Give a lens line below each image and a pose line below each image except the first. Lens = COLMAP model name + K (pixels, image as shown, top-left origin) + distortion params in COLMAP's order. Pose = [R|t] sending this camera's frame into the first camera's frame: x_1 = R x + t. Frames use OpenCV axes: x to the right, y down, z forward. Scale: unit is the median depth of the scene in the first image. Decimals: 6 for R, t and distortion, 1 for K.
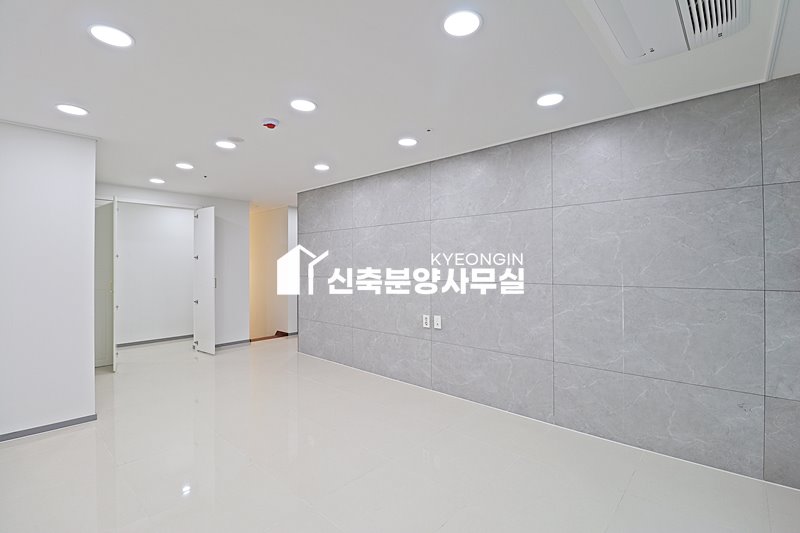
lens RADIAL K [[371.9, 0, 402.0], [0, 371.9, 262.6], [0, 0, 1]] dist [0.001165, -0.014573]
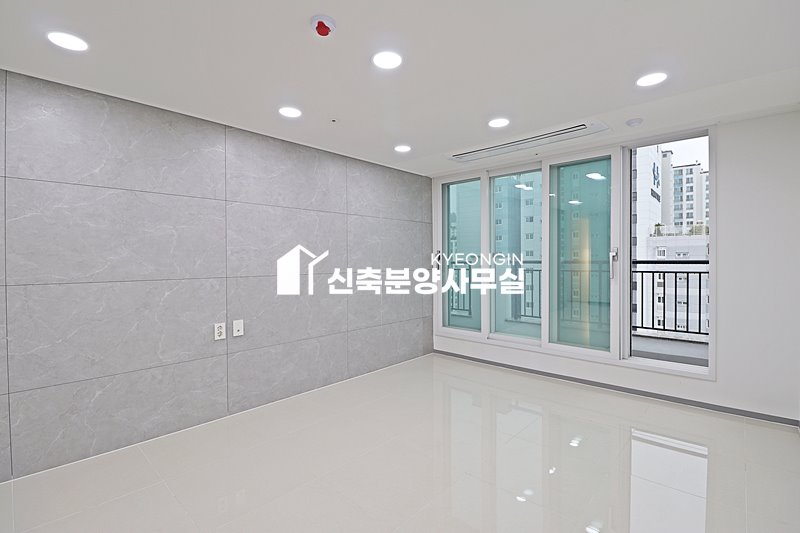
lens RADIAL K [[371.9, 0, 402.0], [0, 371.9, 262.6], [0, 0, 1]] dist [0.001165, -0.014573]
pose [[0.000998, -0.007632, 0.999970, -0.709155], [-0.005505, 0.999956, 0.007638, 0.008420], [-0.999984, -0.005512, 0.000956, 0.632993]]
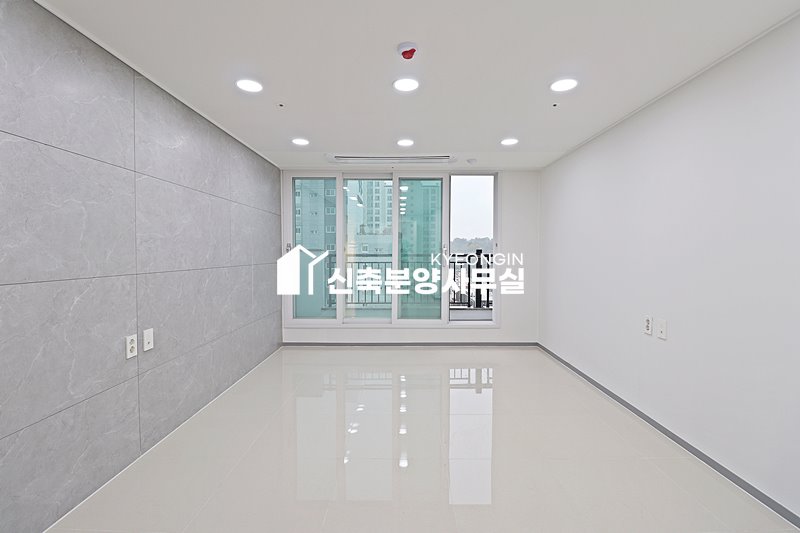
lens RADIAL K [[371.9, 0, 402.0], [0, 371.9, 262.6], [0, 0, 1]] dist [0.001165, -0.014573]
pose [[-0.673730, -0.018516, 0.738745, -0.643002], [-0.007072, 0.999802, 0.018609, 0.015590], [-0.738944, 0.007313, -0.673728, 1.090490]]
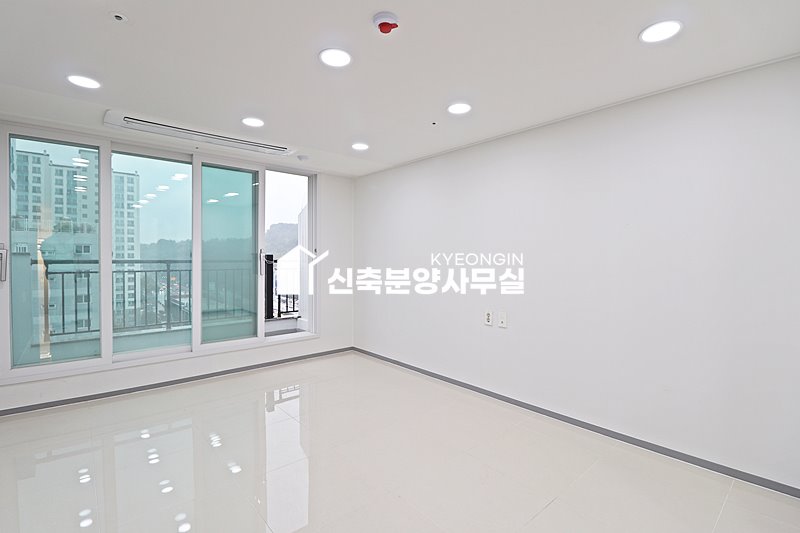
lens RADIAL K [[376.0, 0, 401.8], [0, 376.0, 260.2], [0, 0, 1]] dist [0.003623, -0.012150]
pose [[-0.993478, -0.002043, 0.114002, -0.329615], [-0.002345, 0.999994, -0.002517, 0.010930], [-0.113996, -0.002768, -0.993477, 1.175323]]
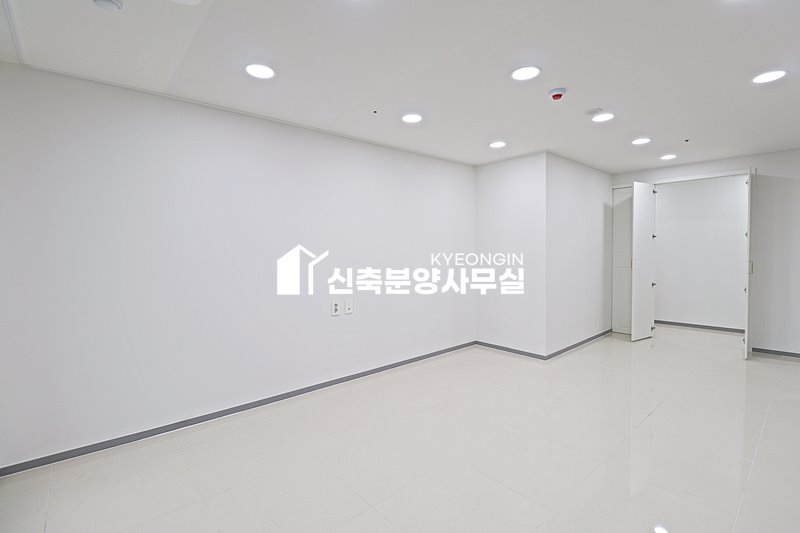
lens RADIAL K [[371.9, 0, 402.0], [0, 371.9, 262.6], [0, 0, 1]] dist [0.001165, -0.014573]
pose [[-0.114755, 0.038243, -0.992657, 0.459912], [0.019209, 0.999157, 0.036273, 0.004237], [0.993208, -0.014906, -0.115393, 0.521339]]
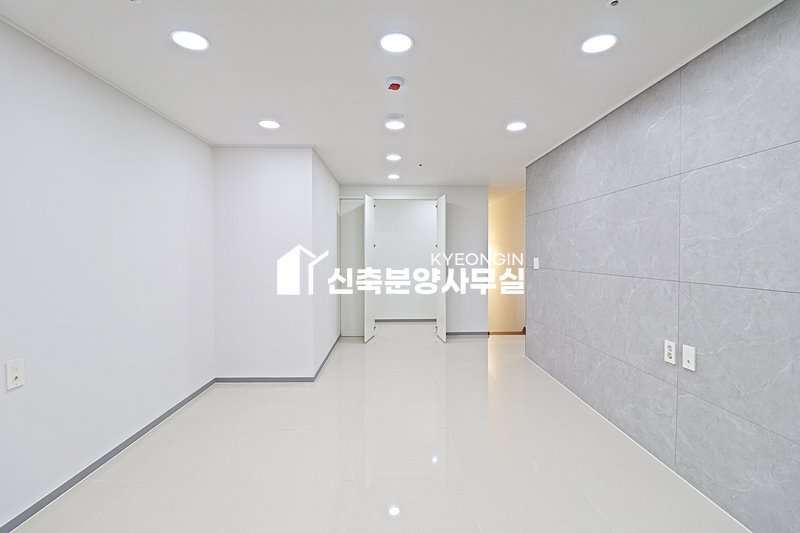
lens RADIAL K [[371.9, 0, 402.0], [0, 371.9, 262.6], [0, 0, 1]] dist [0.001165, -0.014573]
pose [[0.691587, 0.017854, -0.722072, 0.192576], [0.006119, 0.999514, 0.030575, -0.000326], [0.722267, -0.025564, 0.691142, 0.312799]]
